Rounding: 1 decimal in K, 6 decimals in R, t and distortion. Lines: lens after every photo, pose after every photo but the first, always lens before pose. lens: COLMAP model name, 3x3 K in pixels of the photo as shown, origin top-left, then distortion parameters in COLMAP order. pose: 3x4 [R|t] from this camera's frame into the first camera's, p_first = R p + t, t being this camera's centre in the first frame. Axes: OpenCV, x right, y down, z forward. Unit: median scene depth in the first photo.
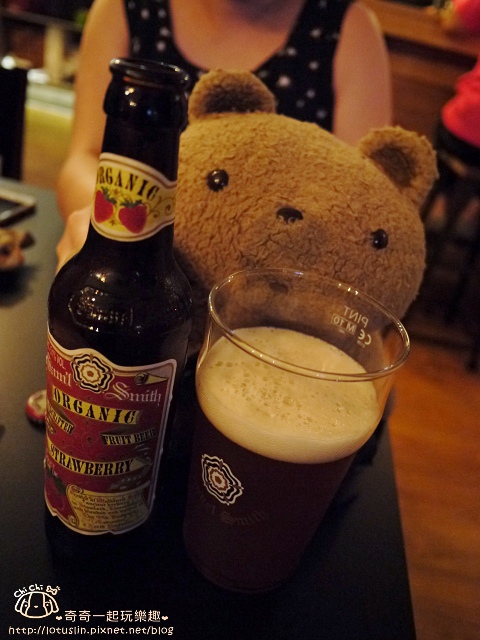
lens RADIAL K [[534.5, 0, 239.9], [0, 534.5, 319.9], [0, 0, 1]] dist [-0.065934, 0.039786]
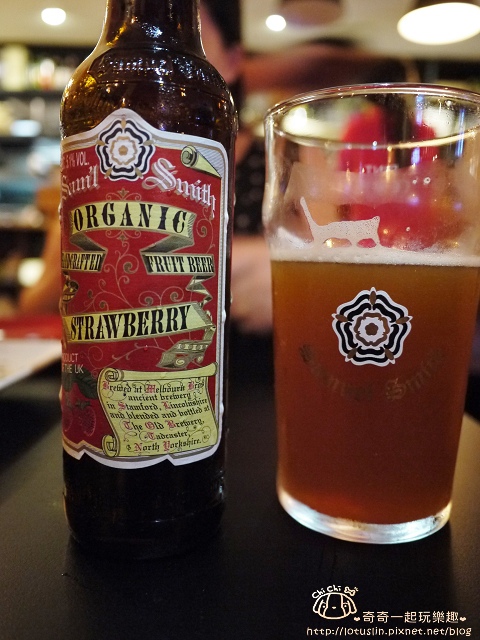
lens RADIAL K [[534.5, 0, 240.6], [0, 534.5, 320.0], [0, 0, 1]] dist [-0.065934, 0.039786]
pose [[0.979794, -0.182775, 0.081219, -0.204629], [0.200003, 0.898371, -0.391060, 0.598635], [-0.001489, 0.399402, 0.916774, 0.367906]]
